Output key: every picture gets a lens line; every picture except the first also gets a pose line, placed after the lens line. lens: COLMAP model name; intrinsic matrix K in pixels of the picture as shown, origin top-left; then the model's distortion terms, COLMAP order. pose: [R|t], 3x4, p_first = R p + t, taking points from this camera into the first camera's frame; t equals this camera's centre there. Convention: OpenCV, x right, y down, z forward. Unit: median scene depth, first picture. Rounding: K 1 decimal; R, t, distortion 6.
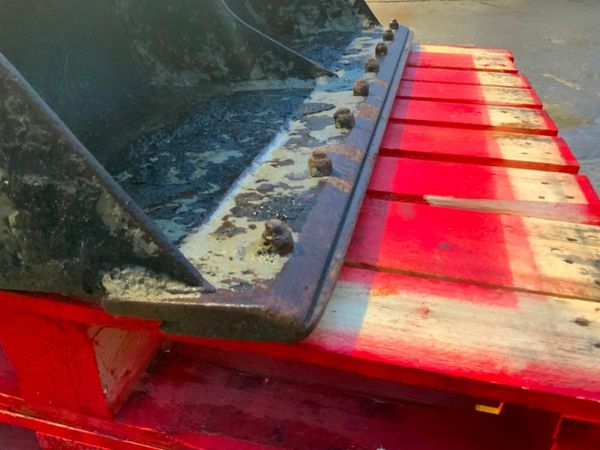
lens RADIAL K [[496.1, 0, 300.0], [0, 496.1, 225.0], [0, 0, 1]] dist [0.100498, -0.206418]
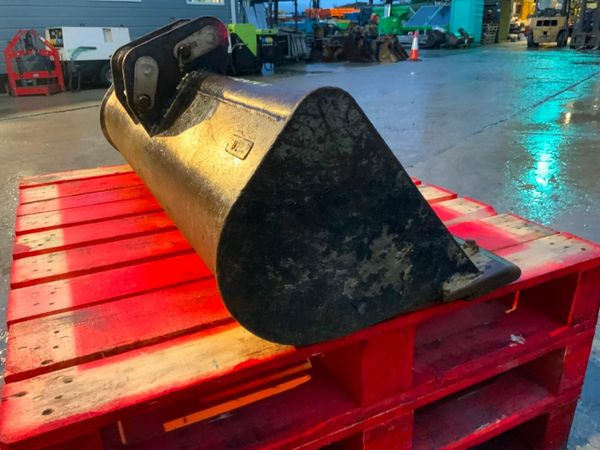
lens RADIAL K [[493.2, 0, 300.0], [0, 493.2, 225.0], [0, 0, 1]] dist [0.135406, -0.318143]
pose [[0.766824, -0.258896, 0.587328, -1.262320], [0.351337, 0.935093, -0.046519, -0.149959], [-0.537163, 0.242022, 0.808011, -0.242646]]
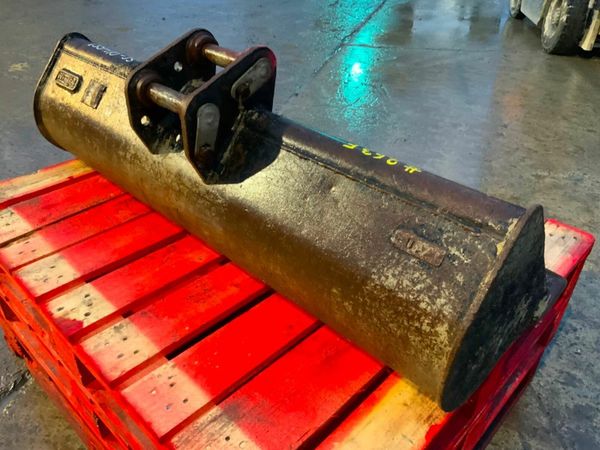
lens RADIAL K [[493.2, 0, 300.0], [0, 493.2, 225.0], [0, 0, 1]] dist [0.135406, -0.318143]
pose [[0.500727, -0.471987, 0.725604, -1.631906], [0.415130, 0.866512, 0.277170, -0.916109], [-0.759565, 0.162434, 0.629822, 0.167942]]
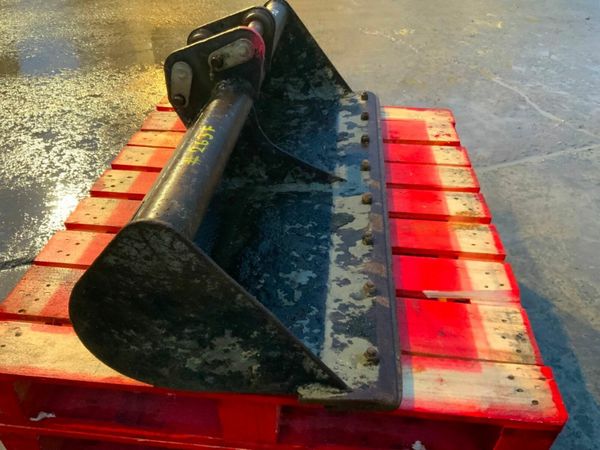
lens RADIAL K [[493.2, 0, 300.0], [0, 493.2, 225.0], [0, 0, 1]] dist [0.135406, -0.318143]
pose [[0.989193, -0.078468, 0.123854, -0.380977], [0.064797, 0.991729, 0.110793, -0.522450], [-0.131523, -0.101571, 0.986096, -0.646756]]
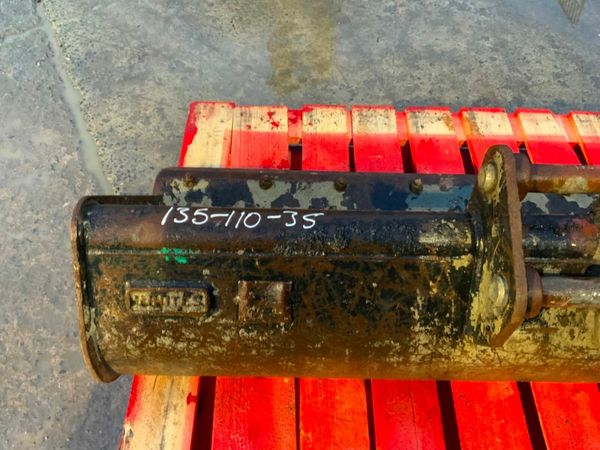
lens RADIAL K [[493.2, 0, 300.0], [0, 493.2, 225.0], [0, 0, 1]] dist [0.135406, -0.318143]
pose [[-0.227633, -0.796141, 0.560663, -0.817727], [0.466837, 0.416067, 0.780353, -2.109832], [-0.854545, 0.439372, 0.276957, 1.567905]]
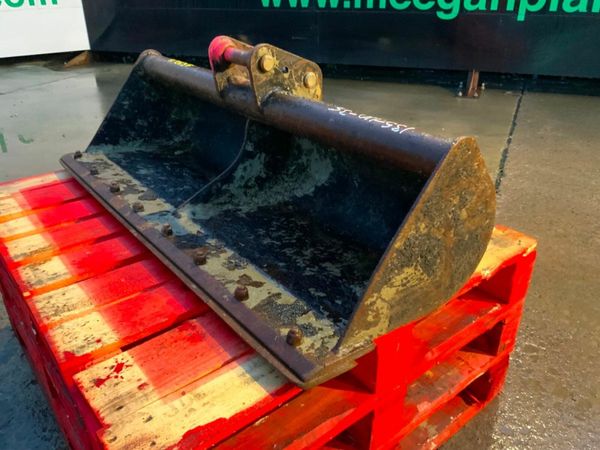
lens RADIAL K [[496.1, 0, 300.0], [0, 496.1, 225.0], [0, 0, 1]] dist [0.100498, -0.206418]
pose [[-0.613425, 0.350787, -0.707572, 1.328870], [-0.401755, 0.632743, 0.661989, -2.089135], [0.679928, 0.690351, -0.247210, 2.495593]]
